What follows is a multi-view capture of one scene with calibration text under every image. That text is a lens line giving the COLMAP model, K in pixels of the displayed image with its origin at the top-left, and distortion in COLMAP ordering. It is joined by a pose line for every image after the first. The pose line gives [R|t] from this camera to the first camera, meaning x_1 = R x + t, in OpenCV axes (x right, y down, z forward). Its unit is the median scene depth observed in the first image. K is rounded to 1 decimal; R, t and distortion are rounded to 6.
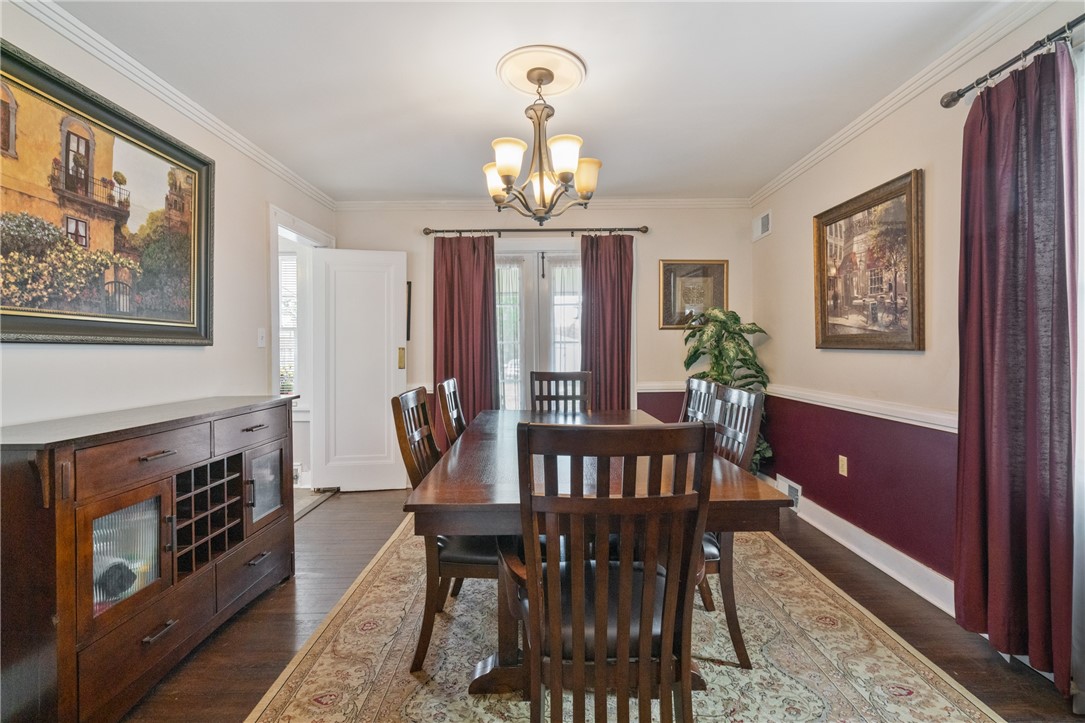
lens RADIAL K [[487.1, 0, 539.7], [0, 487.1, 354.6], [0, 0, 1]] dist [-0.000501, -0.000090]
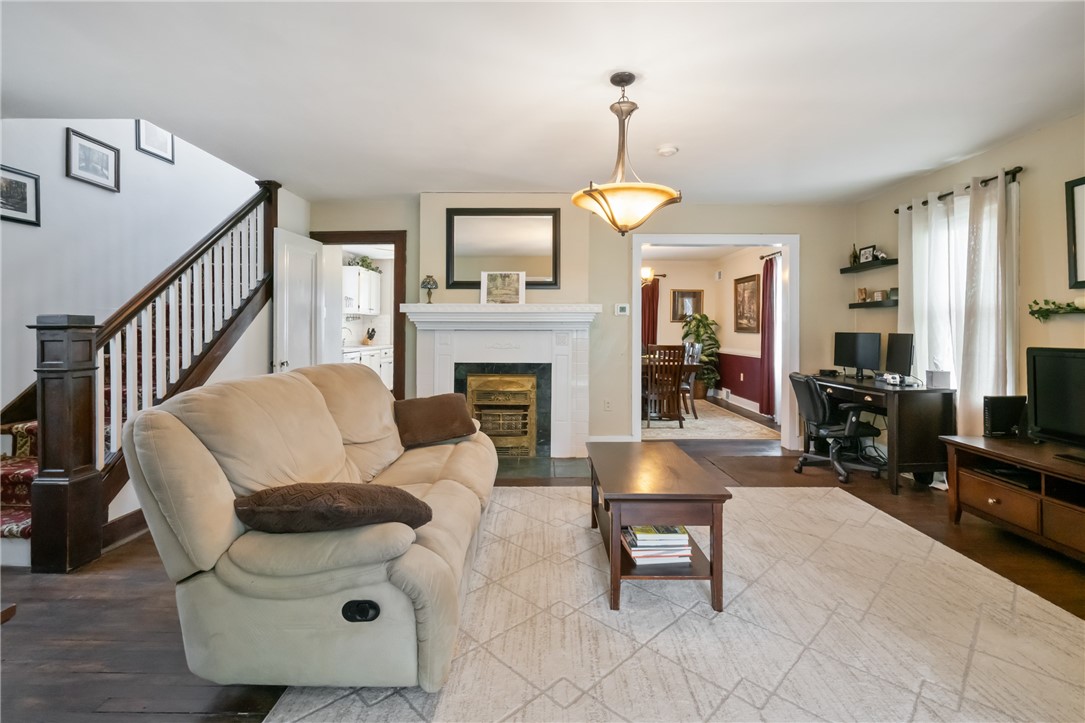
lens RADIAL K [[501.6, 0, 541.5], [0, 501.6, 335.2], [0, 0, 1]] dist [-0.000250, -0.000040]
pose [[0.999856, 0.013358, 0.010435, -0.359407], [-0.013322, 0.999905, -0.003534, 0.020675], [-0.010481, 0.003395, 0.999939, -1.251698]]
